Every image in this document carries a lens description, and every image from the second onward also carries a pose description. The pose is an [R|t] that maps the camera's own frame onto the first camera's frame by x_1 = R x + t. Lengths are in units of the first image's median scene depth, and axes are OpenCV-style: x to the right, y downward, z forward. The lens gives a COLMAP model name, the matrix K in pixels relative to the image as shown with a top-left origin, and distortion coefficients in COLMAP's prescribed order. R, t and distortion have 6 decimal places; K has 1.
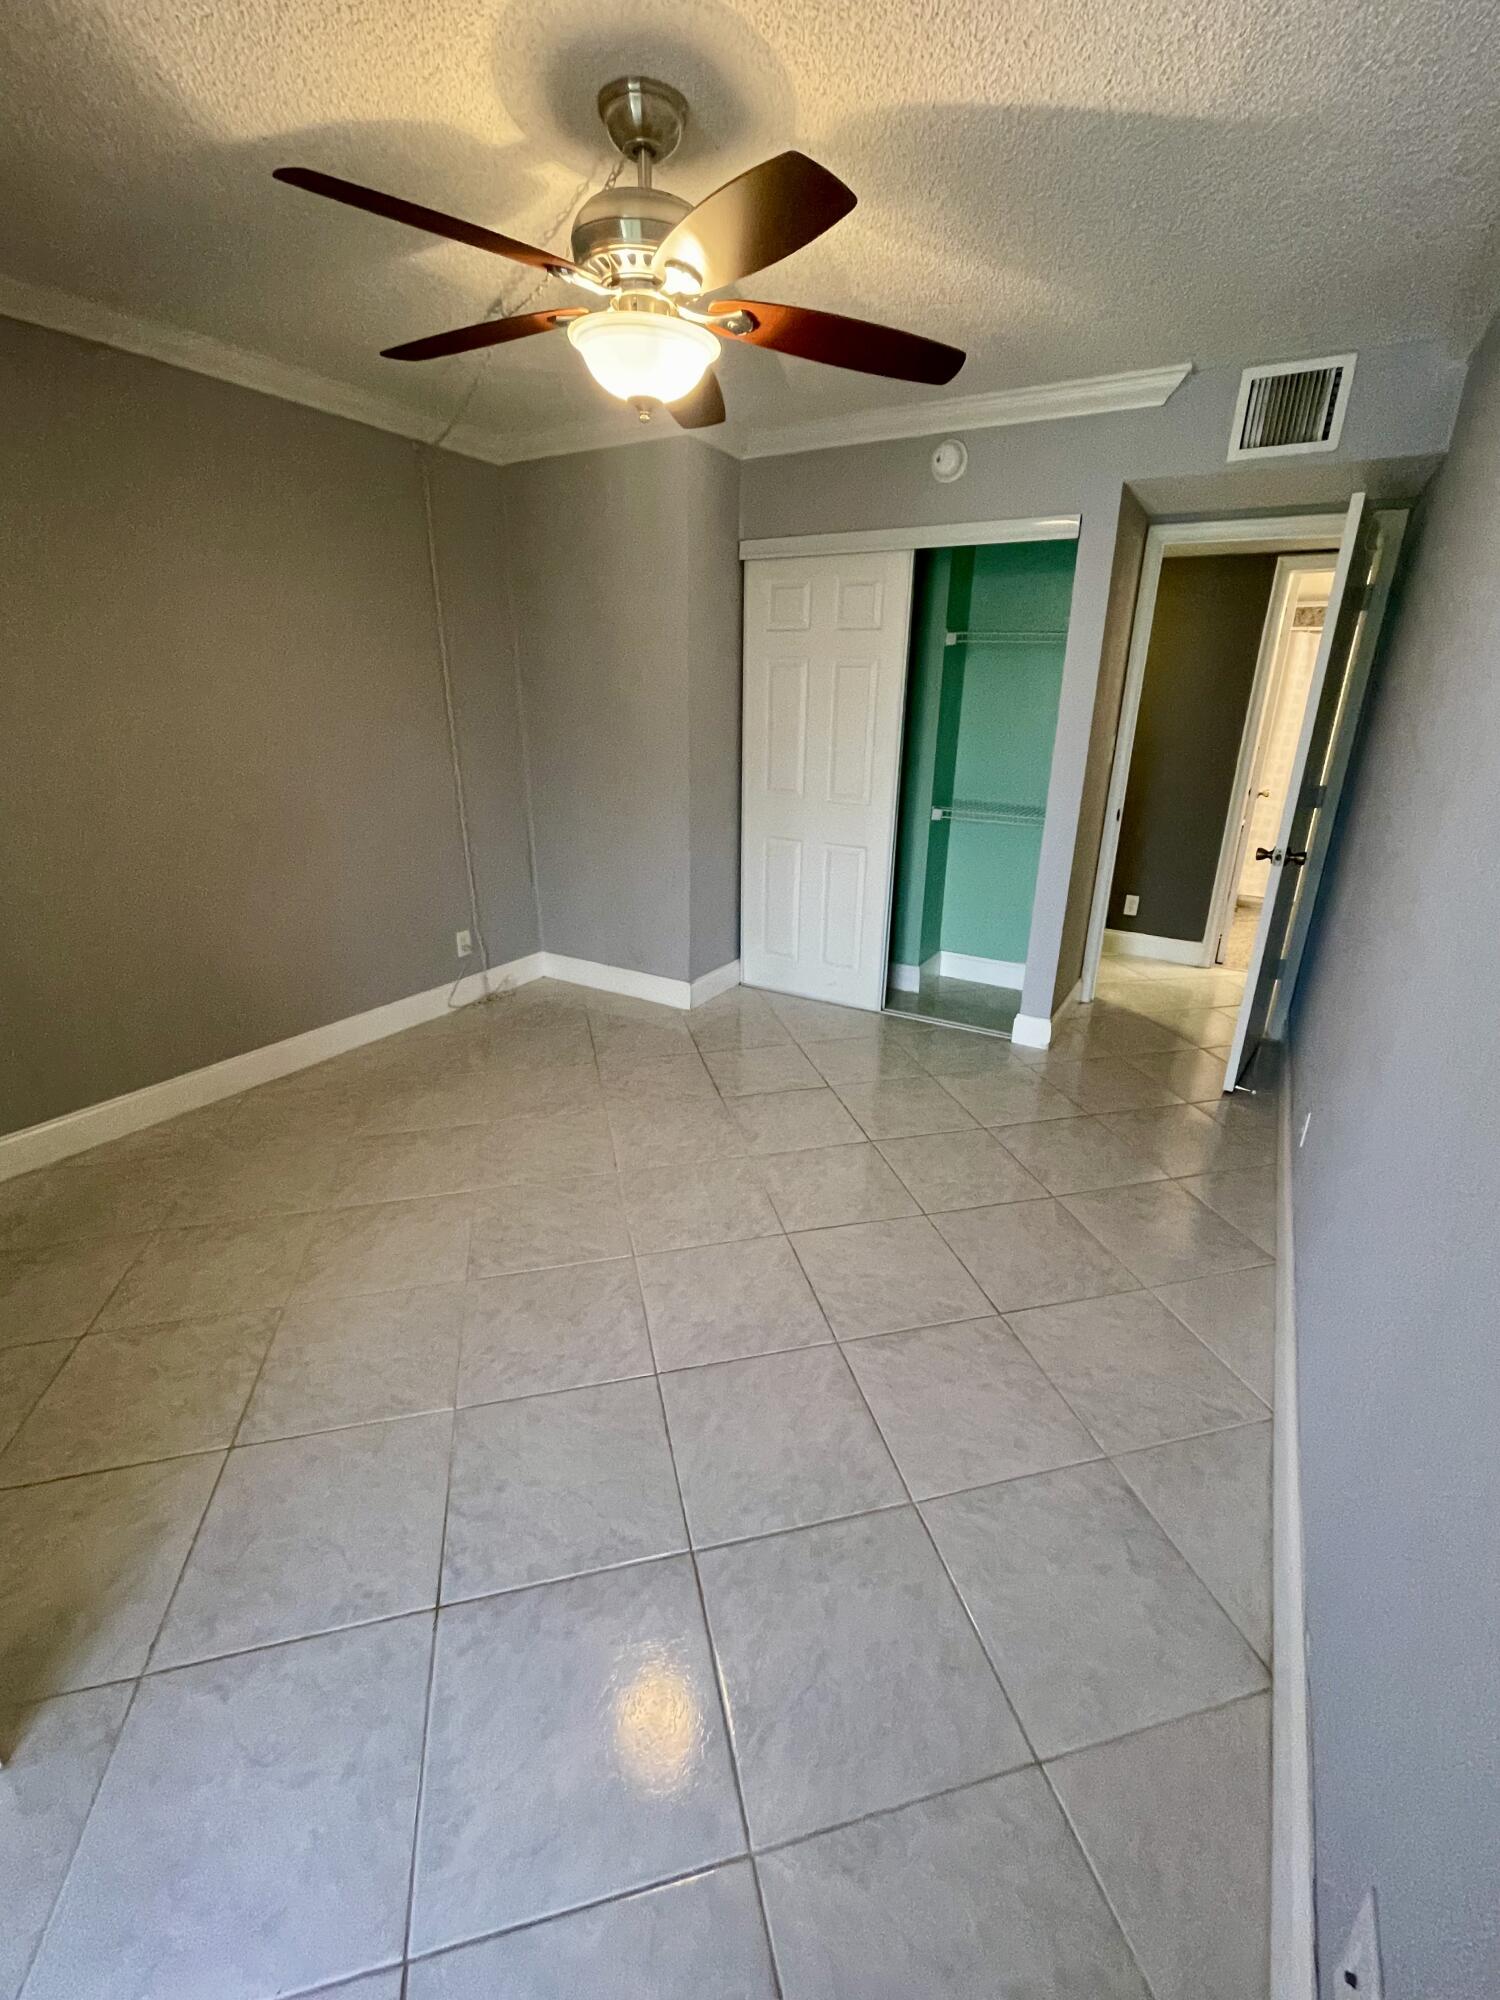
lens RADIAL K [[852.5, 0, 750.0], [0, 852.5, 1000.0], [0, 0, 1]] dist [0.000010, 0.000109]
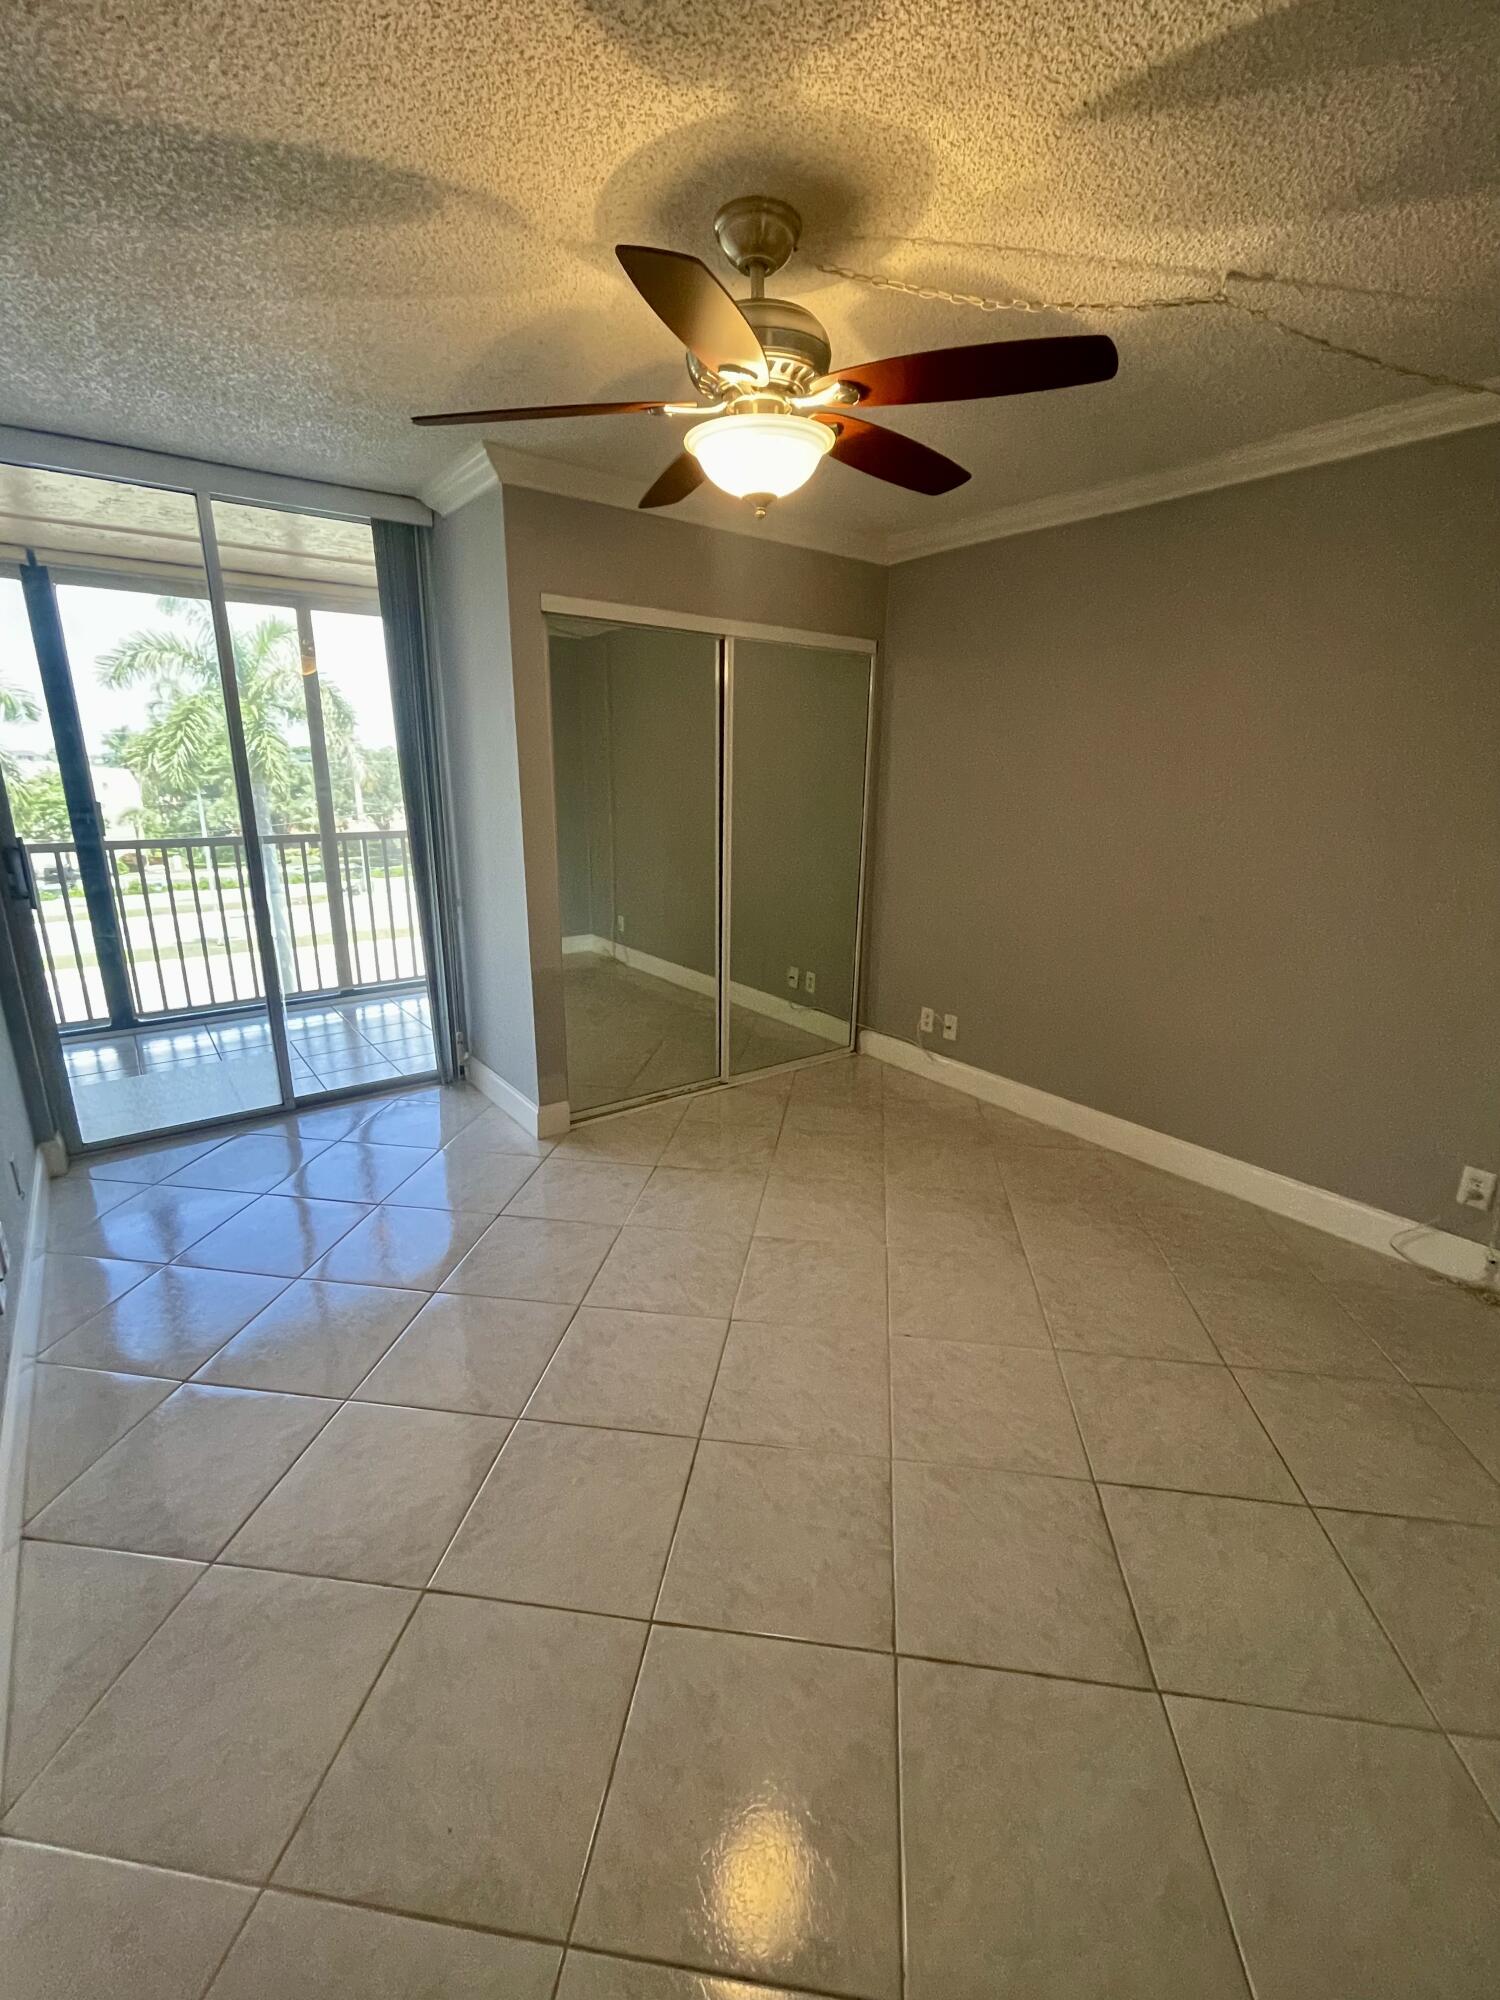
lens RADIAL K [[852.5, 0, 750.0], [0, 852.5, 1000.0], [0, 0, 1]] dist [0.000010, 0.000109]
pose [[-0.378202, 0.234012, -0.895657, 0.543459], [-0.334715, 0.867495, 0.367992, -0.331723], [0.863093, 0.438965, -0.249761, 0.897142]]
